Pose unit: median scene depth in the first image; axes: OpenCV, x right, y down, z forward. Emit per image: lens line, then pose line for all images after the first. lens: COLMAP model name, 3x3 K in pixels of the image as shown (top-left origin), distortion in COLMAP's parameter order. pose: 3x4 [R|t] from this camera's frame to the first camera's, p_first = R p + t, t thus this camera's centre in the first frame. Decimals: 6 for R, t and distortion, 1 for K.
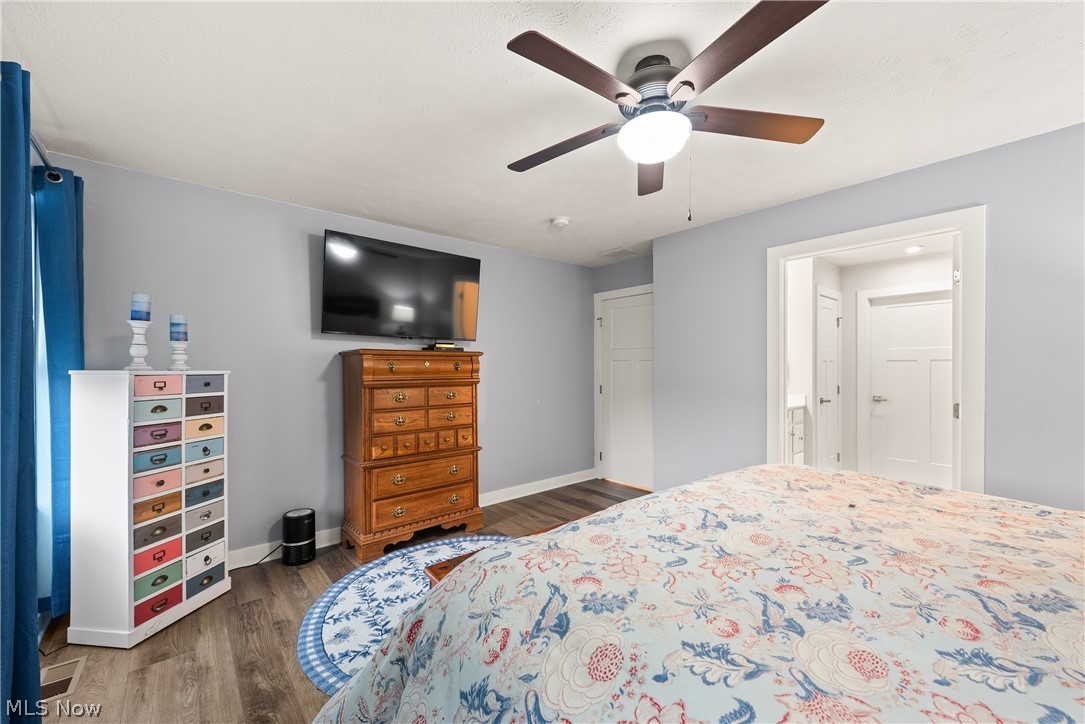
lens RADIAL K [[432.0, 0, 542.8], [0, 432.0, 367.9], [0, 0, 1]] dist [0.008656, -0.005136]
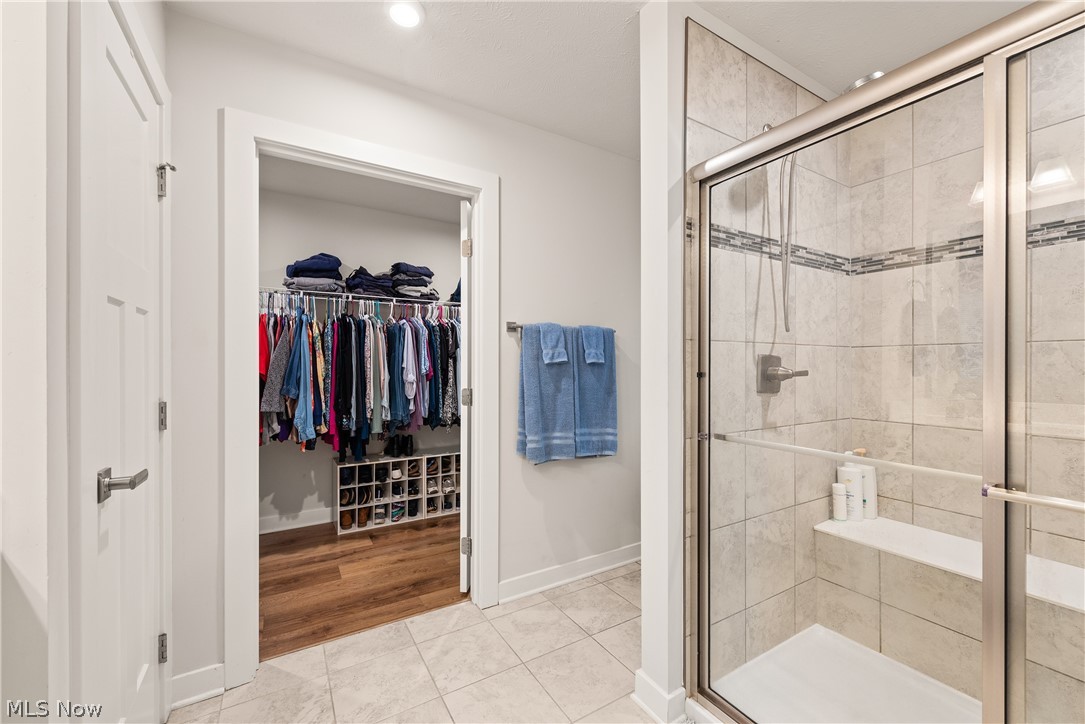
lens RADIAL K [[431.1, 0, 546.4], [0, 431.1, 365.8], [0, 0, 1]] dist [0.006999, -0.000365]
pose [[0.155406, -0.000366, 0.987851, 0.450576], [-0.002395, 0.999997, 0.000747, 0.016940], [-0.987848, -0.002482, 0.155404, 0.725285]]
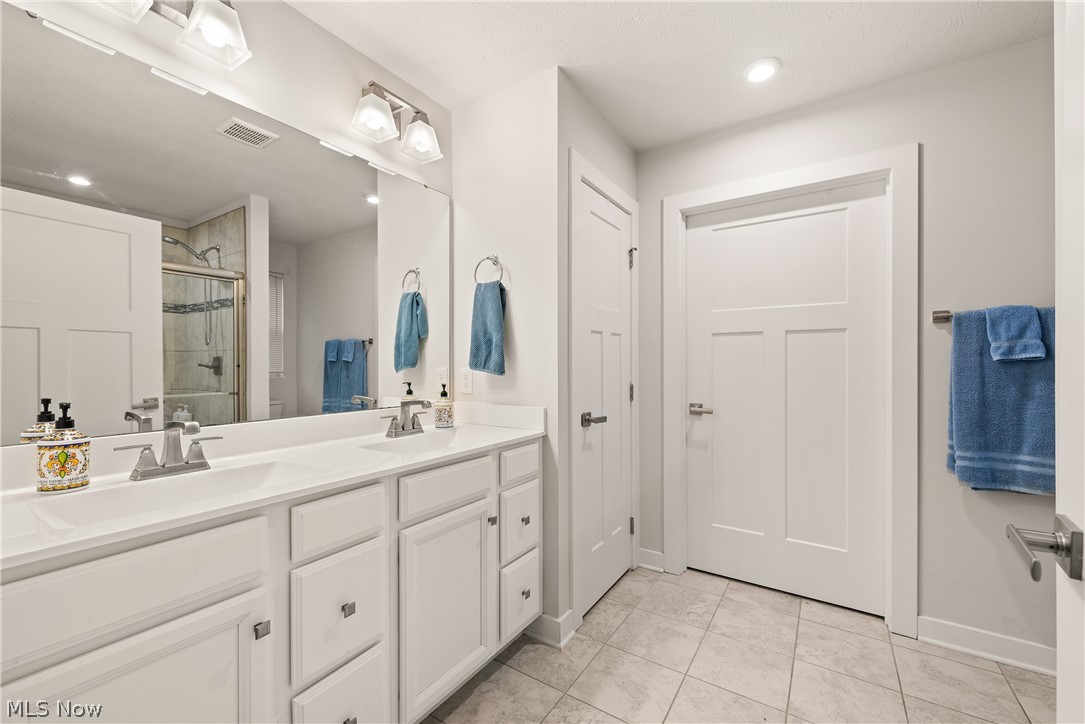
lens RADIAL K [[451.1, 0, 530.6], [0, 451.1, 365.2], [0, 0, 1]] dist [0.004146, -0.003555]
pose [[0.964609, -0.001580, 0.263681, 0.444729], [0.000342, 0.999989, 0.004740, 0.016787], [-0.263685, -0.004482, 0.964598, 0.541247]]
